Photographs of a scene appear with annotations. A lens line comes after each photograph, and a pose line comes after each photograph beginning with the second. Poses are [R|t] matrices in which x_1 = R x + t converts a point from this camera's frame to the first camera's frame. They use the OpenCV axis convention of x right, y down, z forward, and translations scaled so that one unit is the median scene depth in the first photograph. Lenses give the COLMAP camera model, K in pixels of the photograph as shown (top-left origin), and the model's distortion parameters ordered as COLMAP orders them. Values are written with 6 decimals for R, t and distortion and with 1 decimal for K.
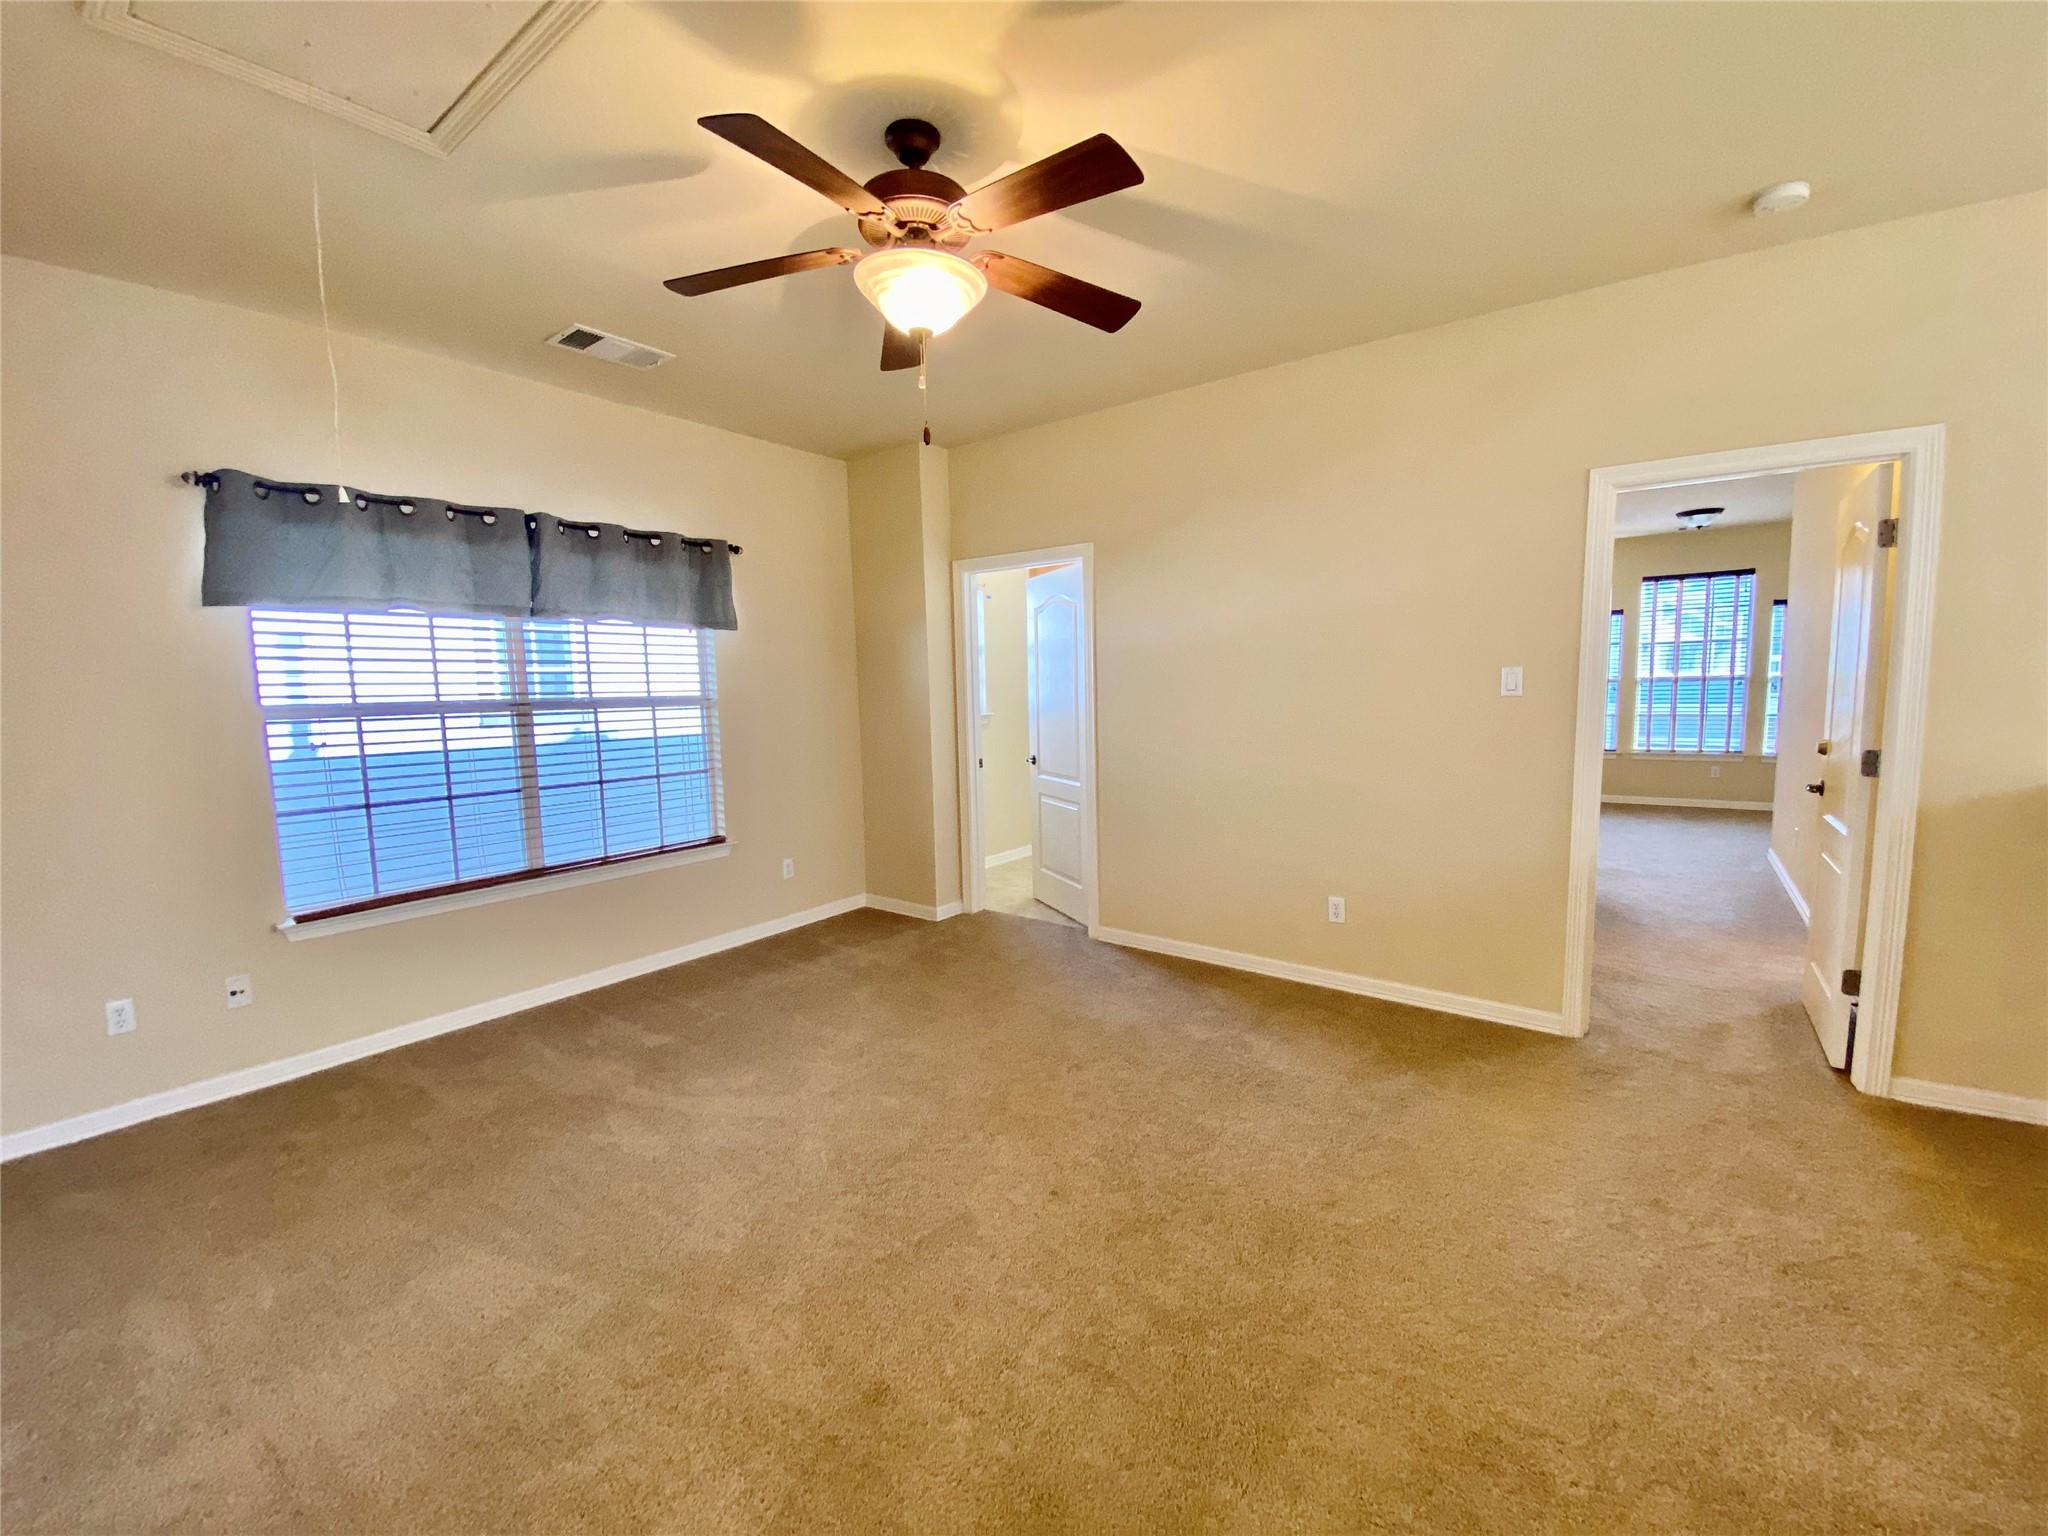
lens RADIAL K [[832.9, 0, 1021.5], [0, 832.9, 772.1], [0, 0, 1]] dist [0.022315, -0.021473]
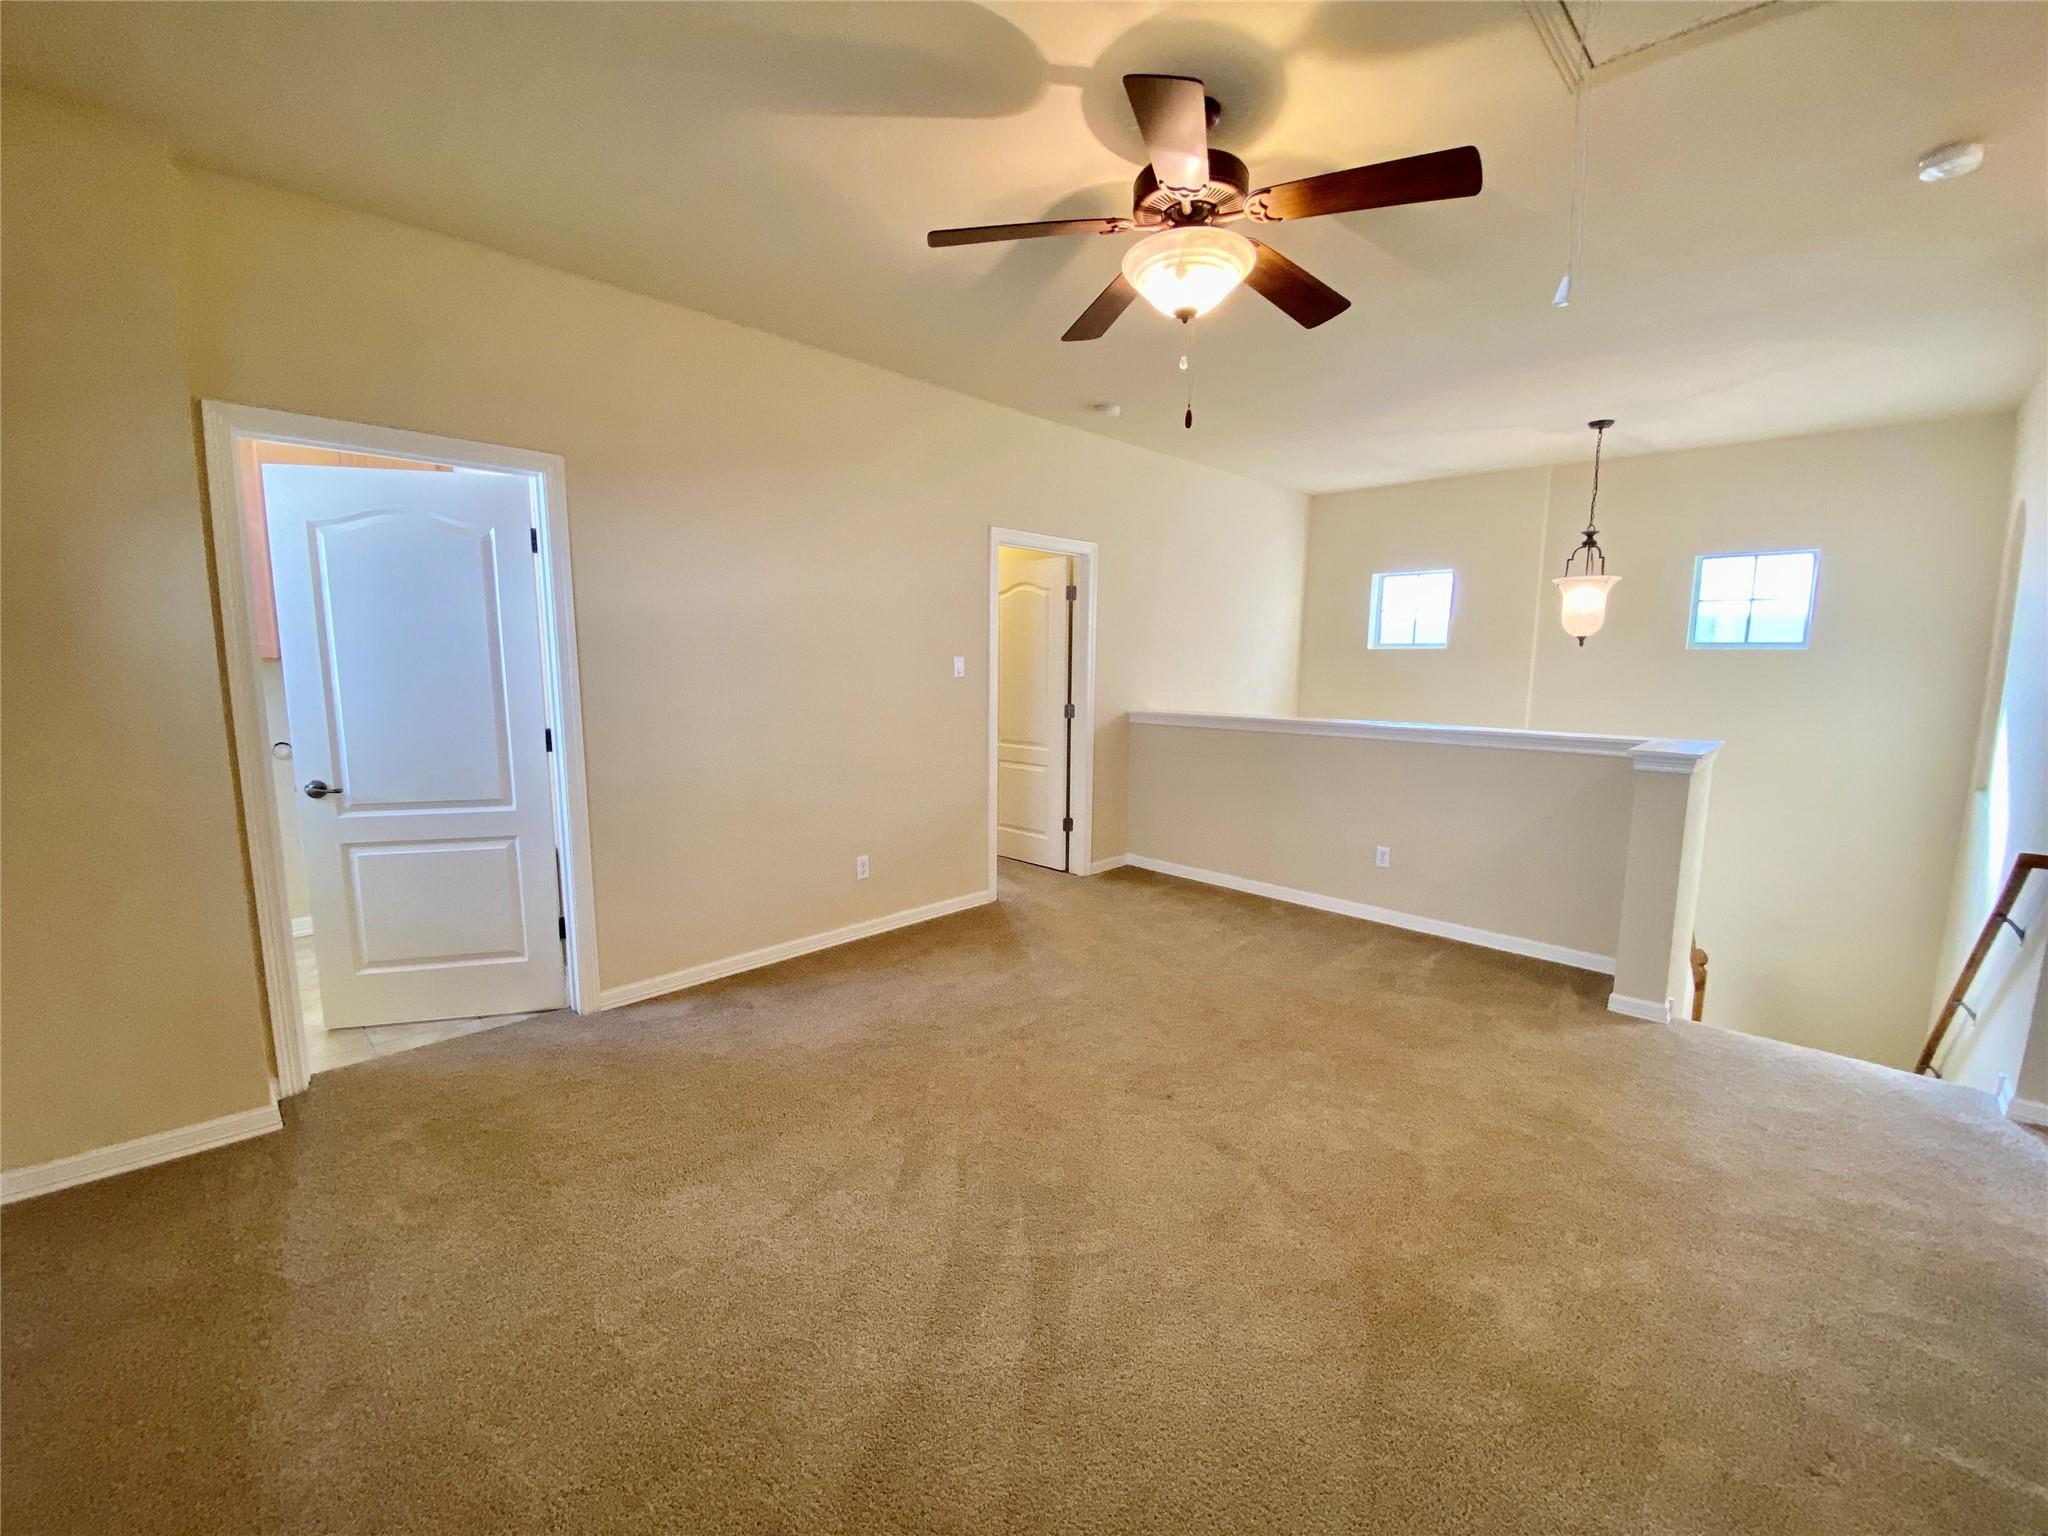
lens RADIAL K [[832.9, 0, 1021.5], [0, 832.9, 772.1], [0, 0, 1]] dist [0.022315, -0.021473]
pose [[0.124318, -0.108064, 0.986340, -0.596104], [0.099610, 0.990389, 0.095953, -0.041286], [-0.987230, 0.086321, 0.133887, 0.551464]]
